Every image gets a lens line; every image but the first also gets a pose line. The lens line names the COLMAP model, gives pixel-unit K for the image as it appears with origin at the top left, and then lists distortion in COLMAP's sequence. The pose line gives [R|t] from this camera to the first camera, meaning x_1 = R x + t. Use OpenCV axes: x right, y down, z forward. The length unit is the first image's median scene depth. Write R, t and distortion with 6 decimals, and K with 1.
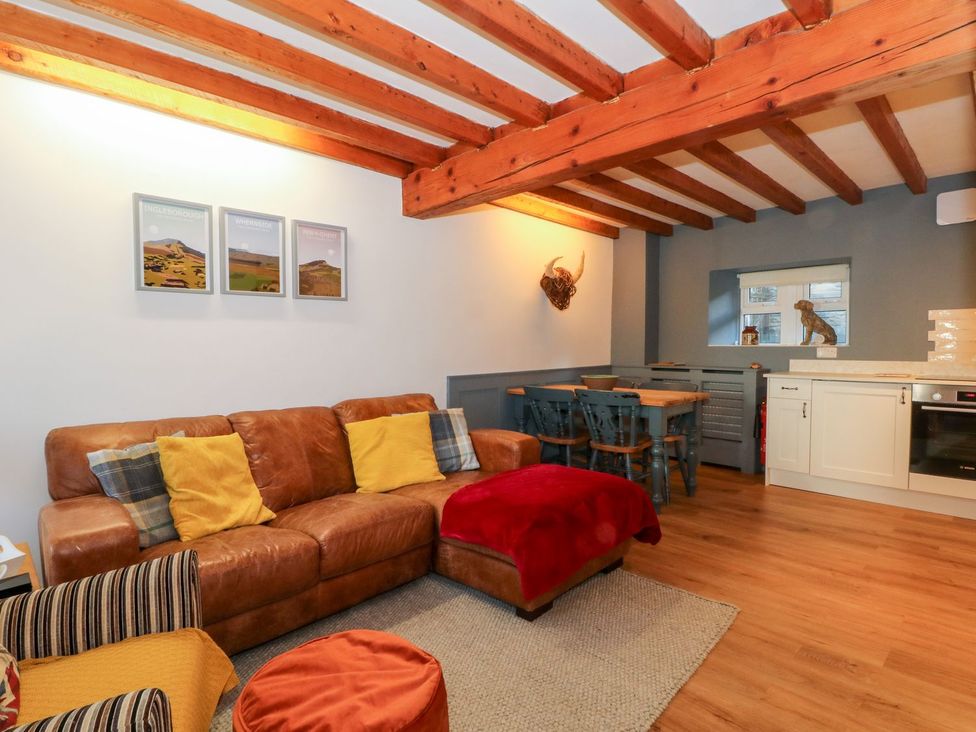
lens RADIAL K [[501.7, 0, 486.8], [0, 501.7, 376.5], [0, 0, 1]] dist [-0.037175, -0.000034]
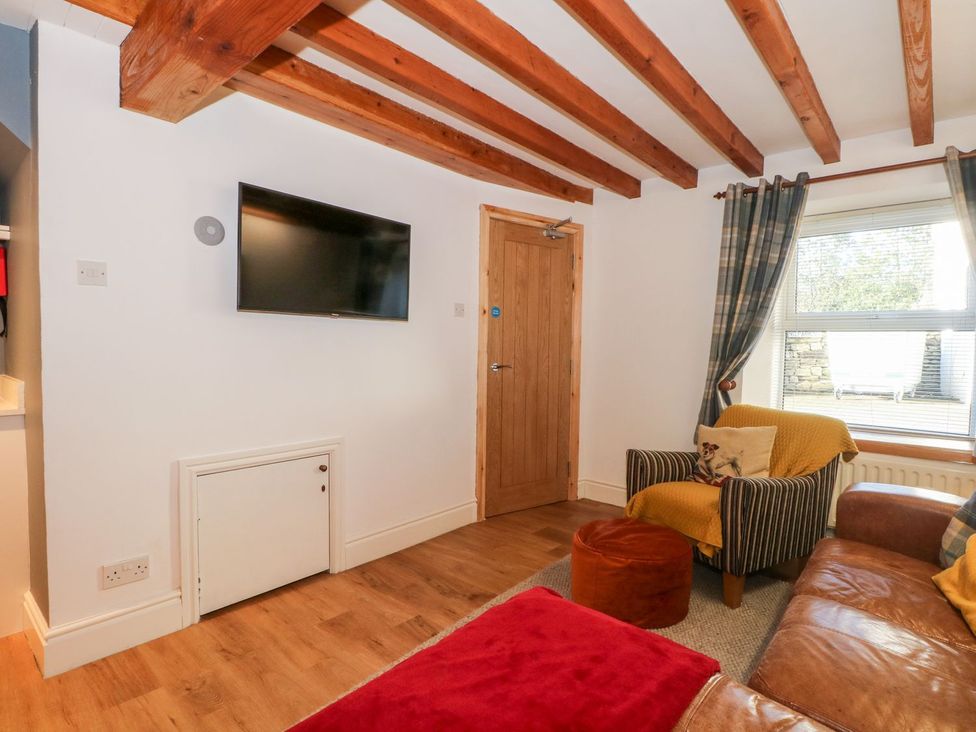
lens RADIAL K [[511.8, 0, 491.6], [0, 511.8, 368.3], [0, 0, 1]] dist [-0.000574, -0.012344]
pose [[-0.997517, 0.000428, -0.070427, 0.095499], [-0.007740, 0.993259, 0.115658, -0.050542], [0.070002, 0.115916, -0.990789, 0.745703]]
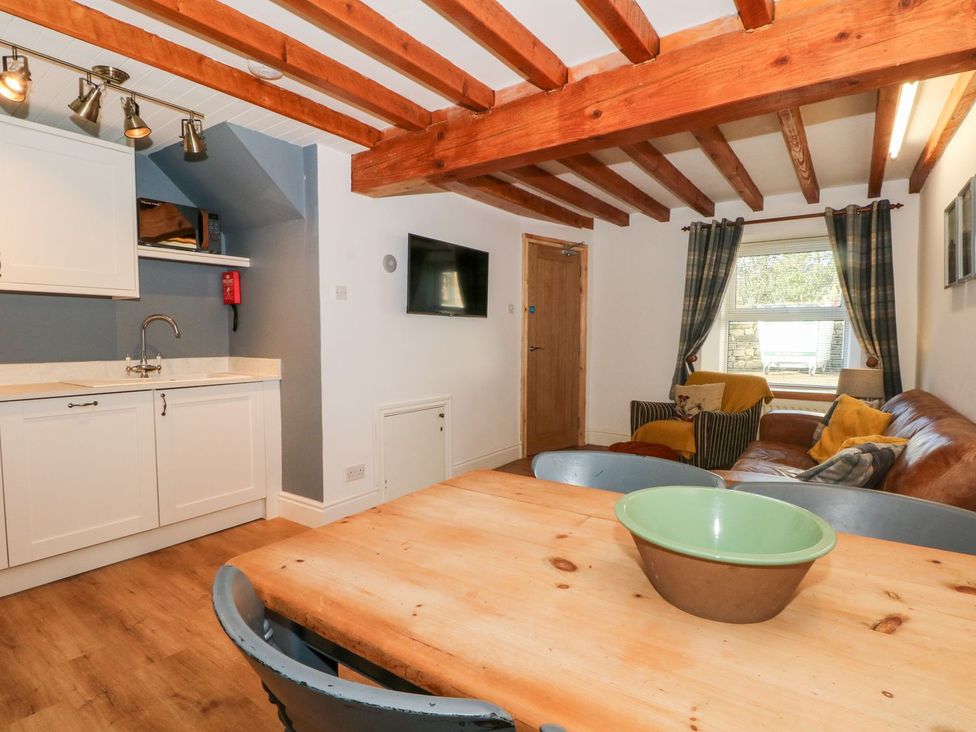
lens RADIAL K [[511.8, 0, 491.6], [0, 511.8, 368.3], [0, 0, 1]] dist [-0.000574, -0.012344]
pose [[-0.985642, 0.019706, -0.167693, 0.308761], [-0.003682, 0.990421, 0.138028, -0.072162], [0.168807, 0.136664, -0.976129, 1.037577]]
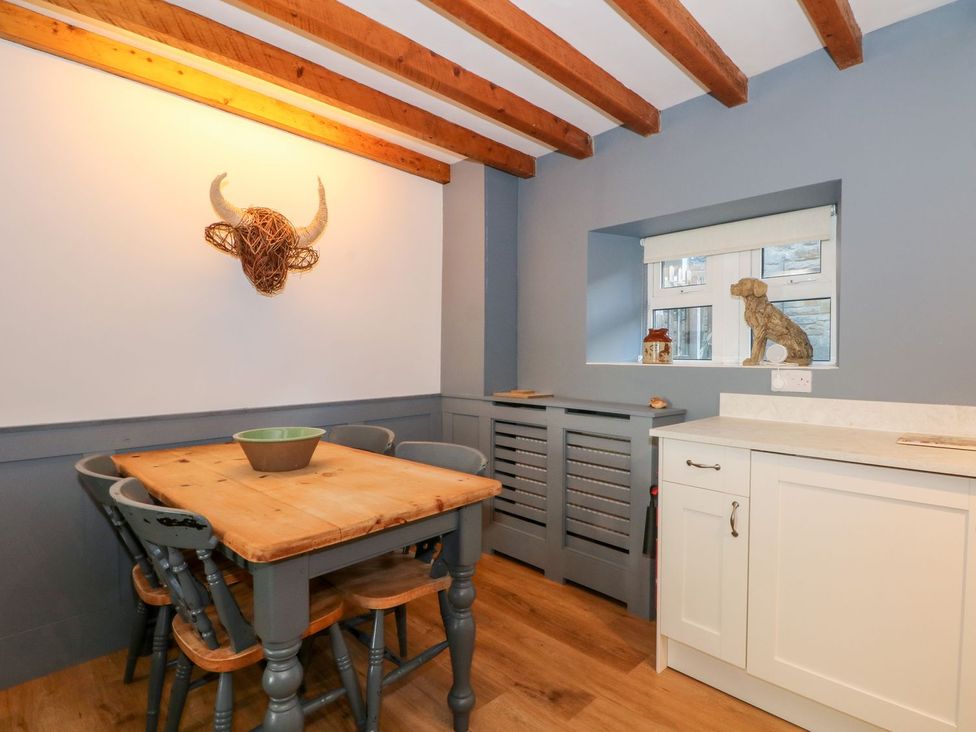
lens RADIAL K [[511.8, 0, 491.6], [0, 511.8, 368.3], [0, 0, 1]] dist [-0.000574, -0.012344]
pose [[0.999718, 0.011548, 0.020761, 0.363750], [-0.010676, 0.999076, -0.041620, -0.035174], [-0.021223, 0.041386, 0.998918, 0.475135]]
